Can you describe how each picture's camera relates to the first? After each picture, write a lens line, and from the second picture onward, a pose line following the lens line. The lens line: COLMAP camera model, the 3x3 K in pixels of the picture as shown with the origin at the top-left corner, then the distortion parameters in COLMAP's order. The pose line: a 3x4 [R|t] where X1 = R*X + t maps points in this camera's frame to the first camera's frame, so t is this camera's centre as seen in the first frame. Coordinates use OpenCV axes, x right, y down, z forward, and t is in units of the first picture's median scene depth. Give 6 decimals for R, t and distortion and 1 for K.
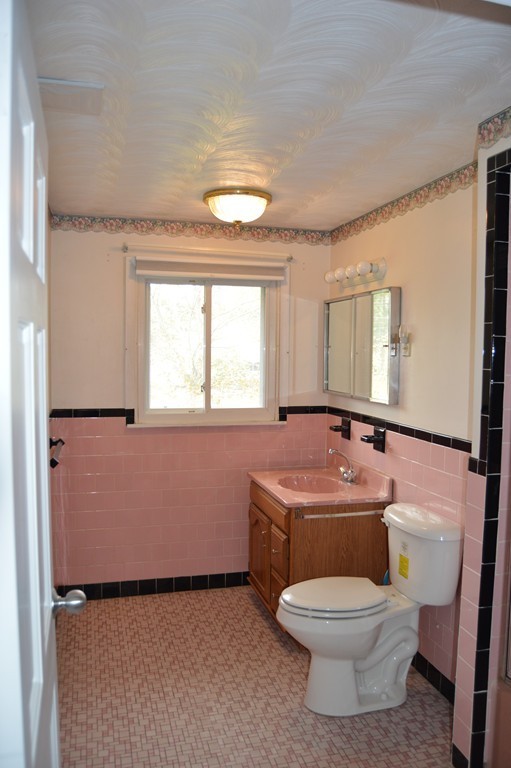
lens RADIAL K [[611.7, 0, 256.5], [0, 611.7, 393.4], [0, 0, 1]] dist [-0.096309, 0.042016]
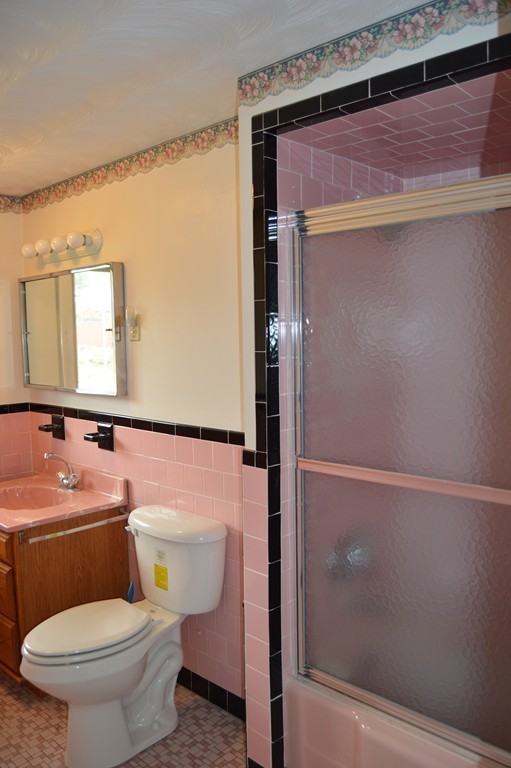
lens RADIAL K [[611.7, 0, 256.5], [0, 611.7, 393.4], [0, 0, 1]] dist [-0.096309, 0.042016]
pose [[0.849826, -0.074840, 0.521724, -0.074636], [0.061775, 0.997188, 0.042420, -0.011639], [-0.523431, -0.003820, 0.852059, 0.153733]]
